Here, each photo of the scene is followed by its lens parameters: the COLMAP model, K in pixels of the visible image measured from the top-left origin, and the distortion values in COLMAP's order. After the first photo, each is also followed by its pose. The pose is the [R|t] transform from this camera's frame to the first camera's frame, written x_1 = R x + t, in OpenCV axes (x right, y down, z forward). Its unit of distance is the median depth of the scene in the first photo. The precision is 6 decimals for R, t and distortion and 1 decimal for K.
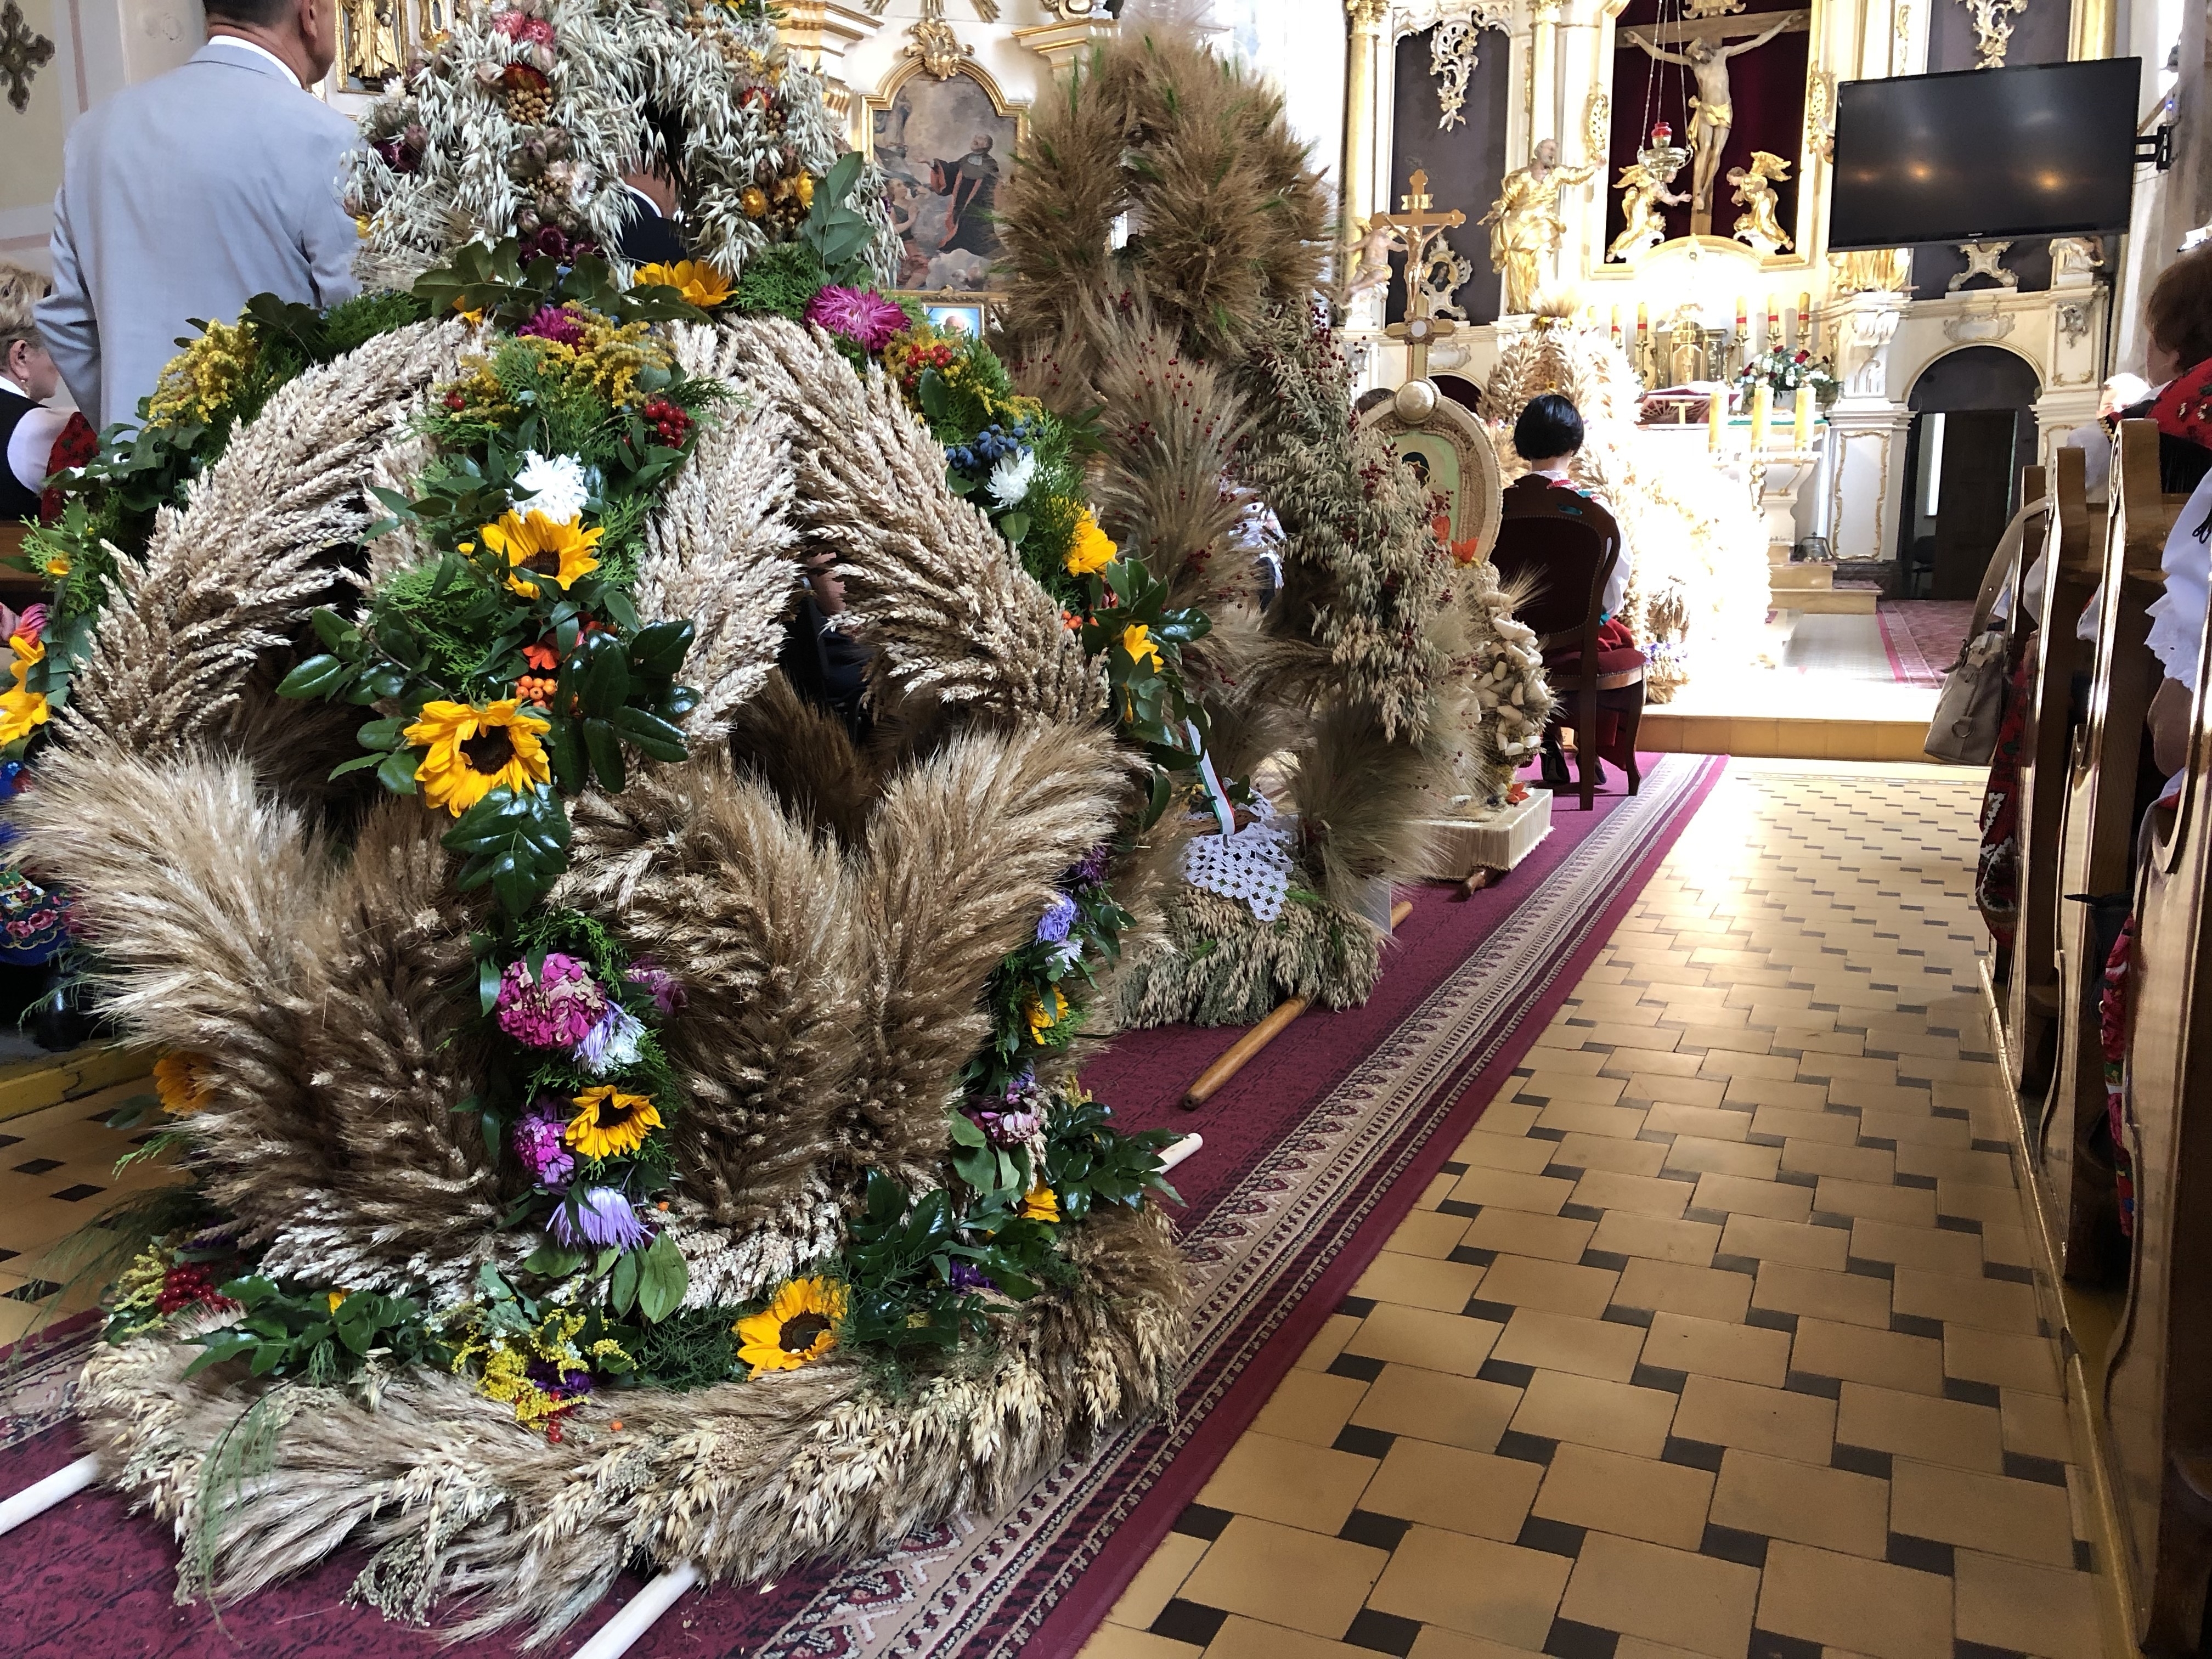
lens RADIAL K [[1814.3, 0, 1139.0], [0, 1814.3, 785.3], [0, 0, 1]] dist [0.036327, -0.044724]
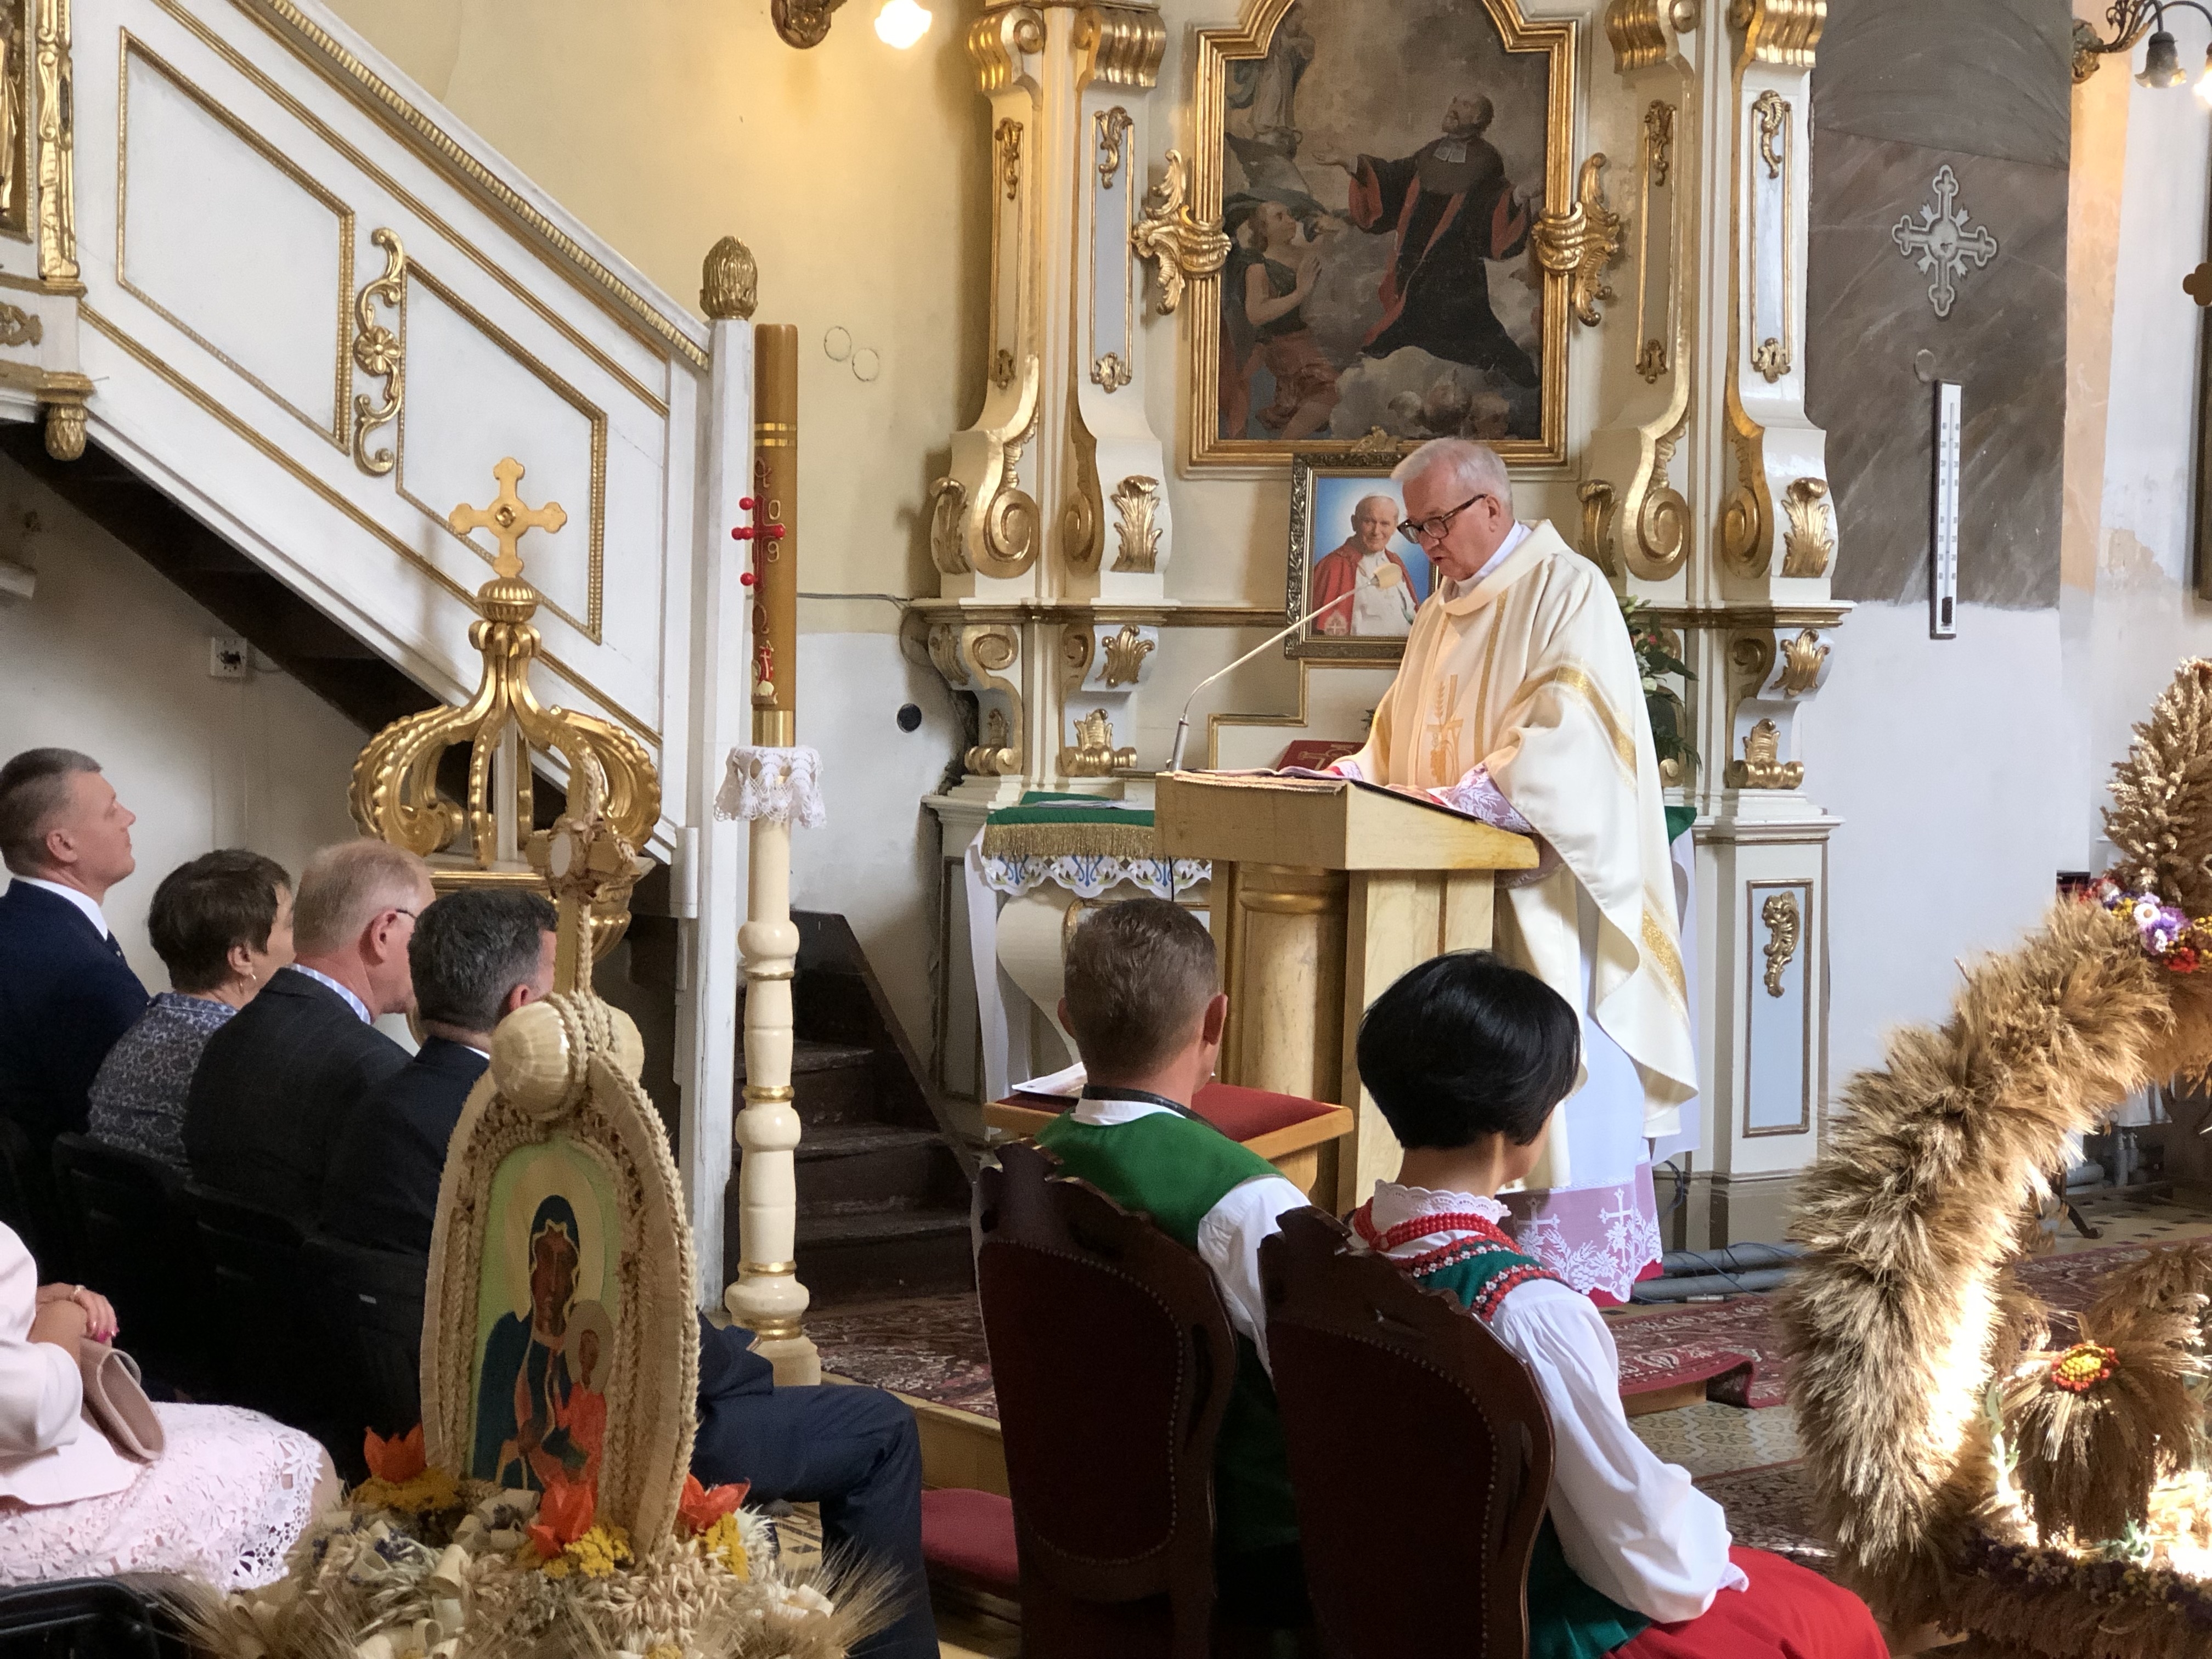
lens RADIAL K [[3736.2, 0, 1052.4], [0, 3736.2, 734.5], [0, 0, 1]] dist [-0.018690, 0.000000]
pose [[0.865932, 0.028899, -0.499327, 0.178104], [-0.095095, 0.989632, -0.107638, -0.060934], [0.491039, 0.140690, 0.859702, 0.121977]]
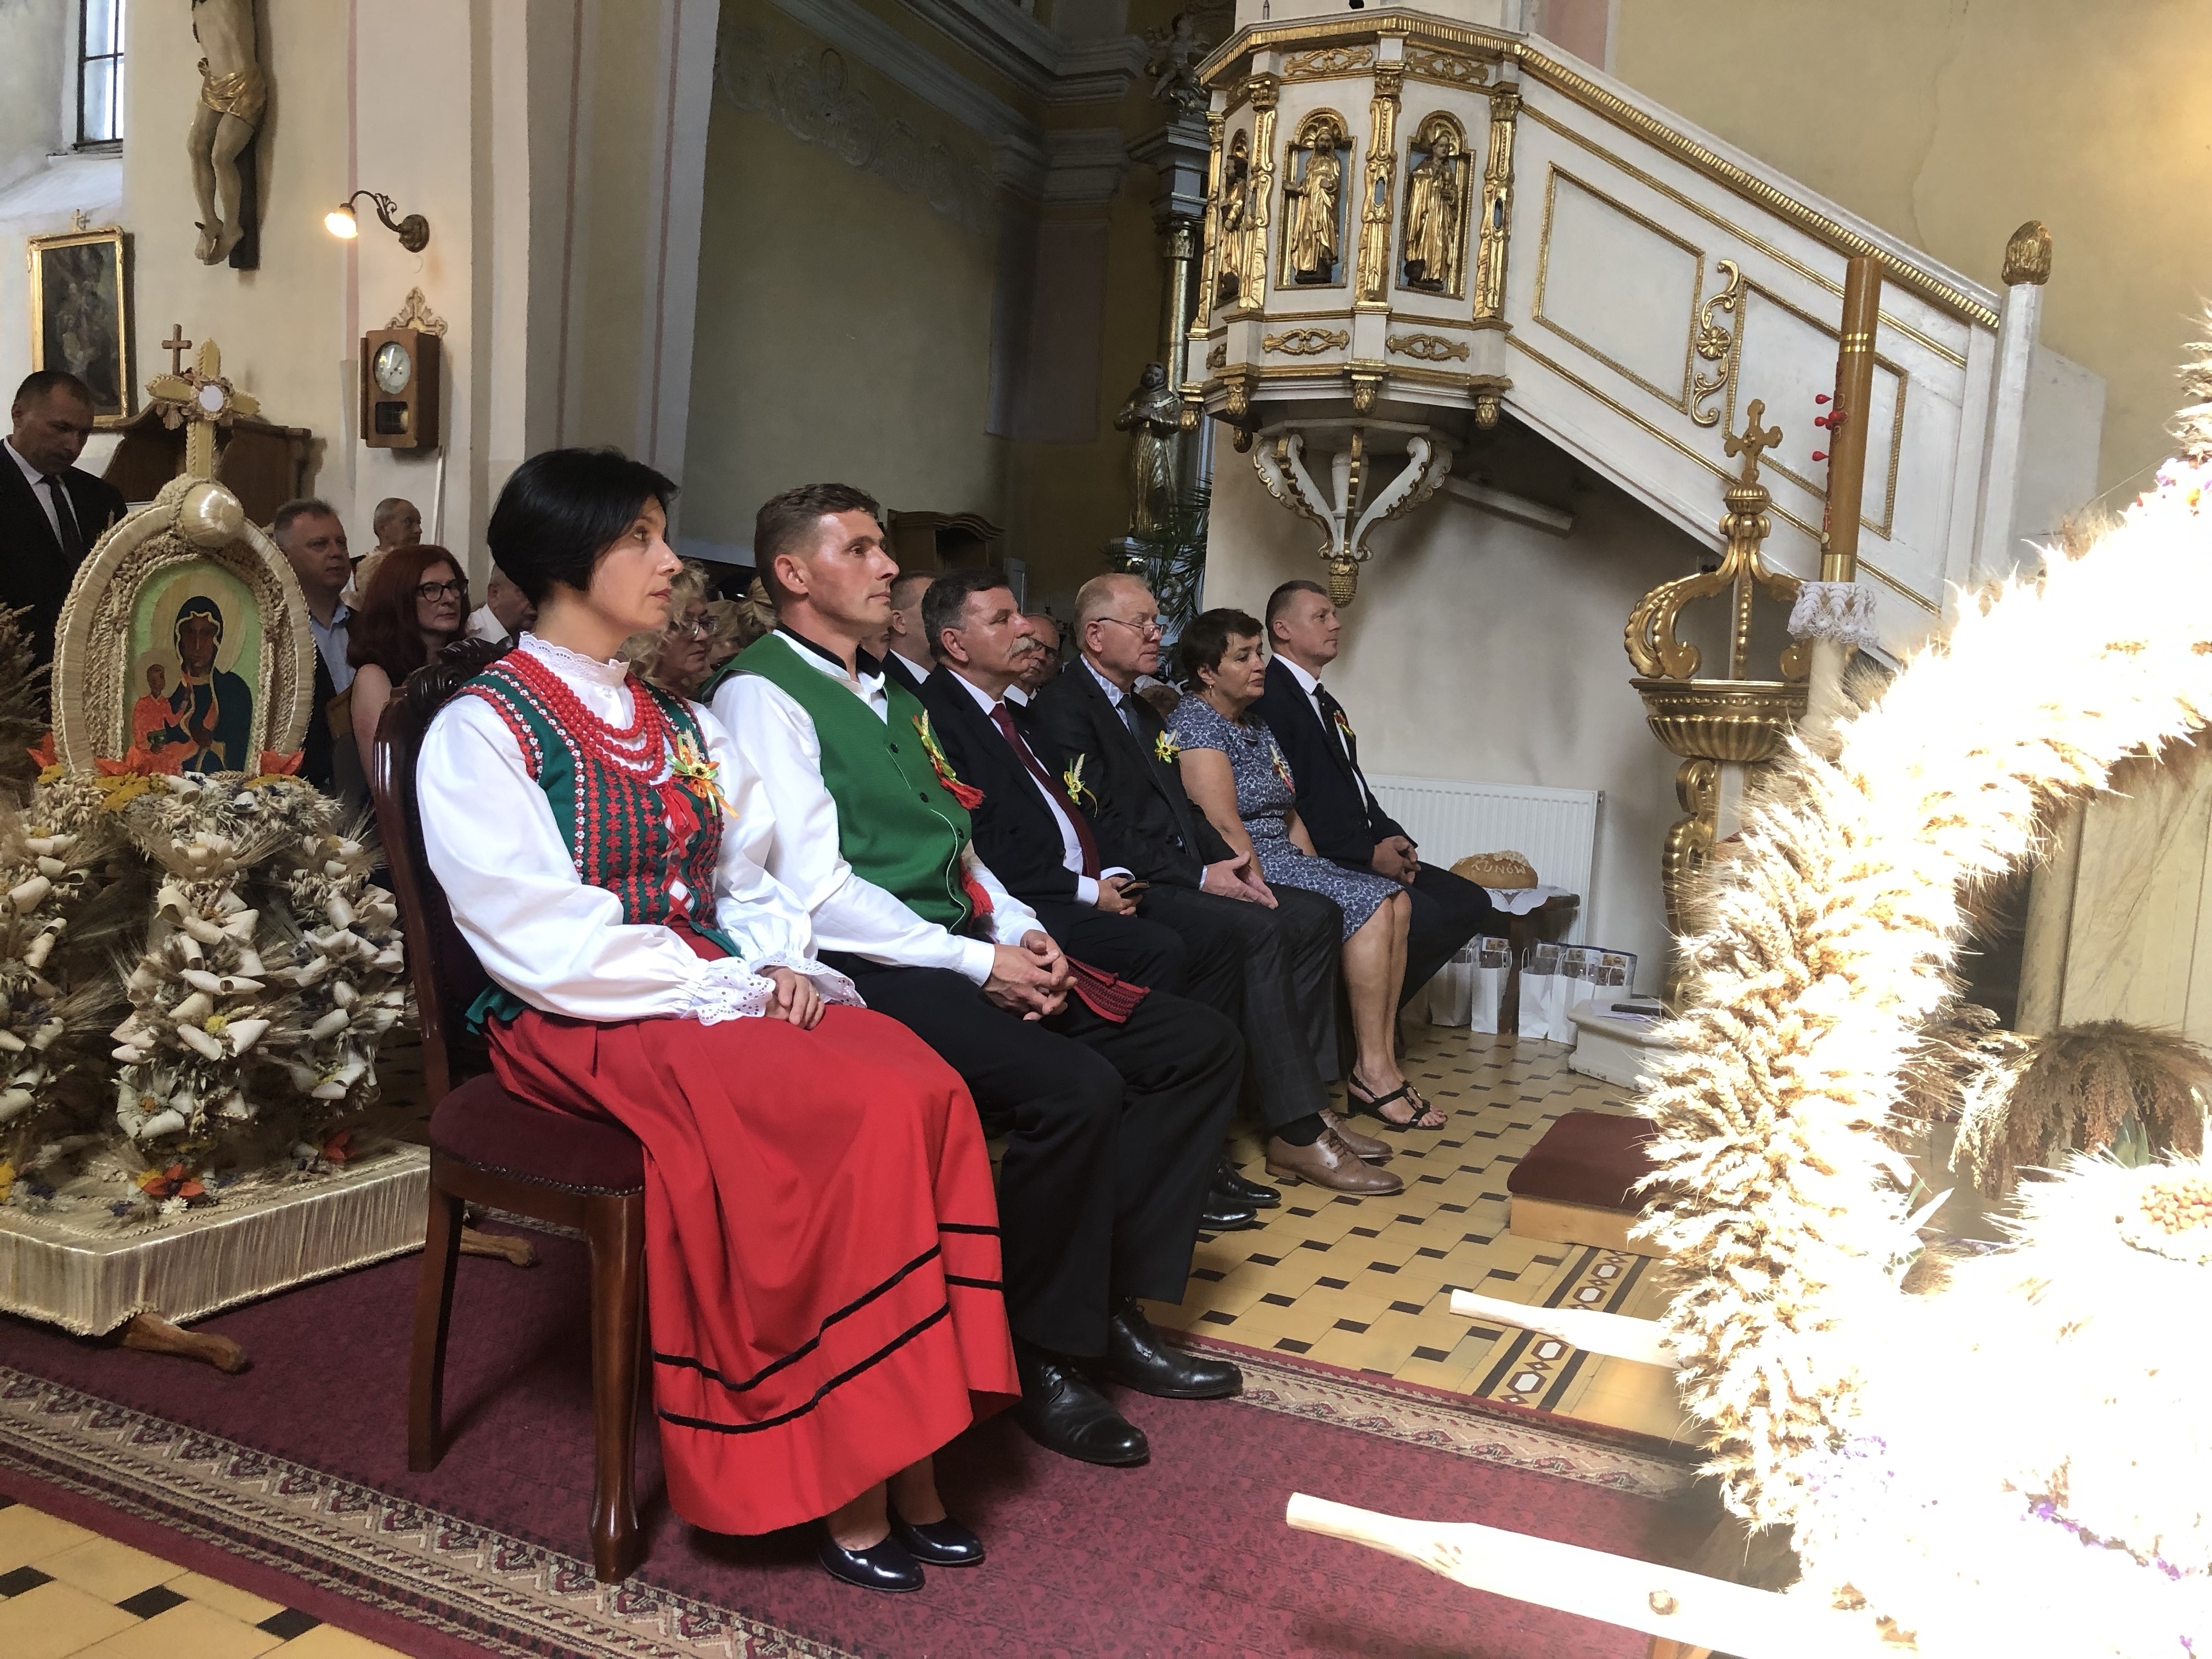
lens RADIAL K [[1814.3, 0, 1097.6], [0, 1814.3, 814.3], [0, 0, 1]] dist [0.036327, -0.044724]
pose [[-0.081380, 0.059895, -0.994882, 0.226610], [-0.207311, 0.975344, 0.075676, -0.066617], [0.974884, 0.212408, -0.066957, 0.414329]]
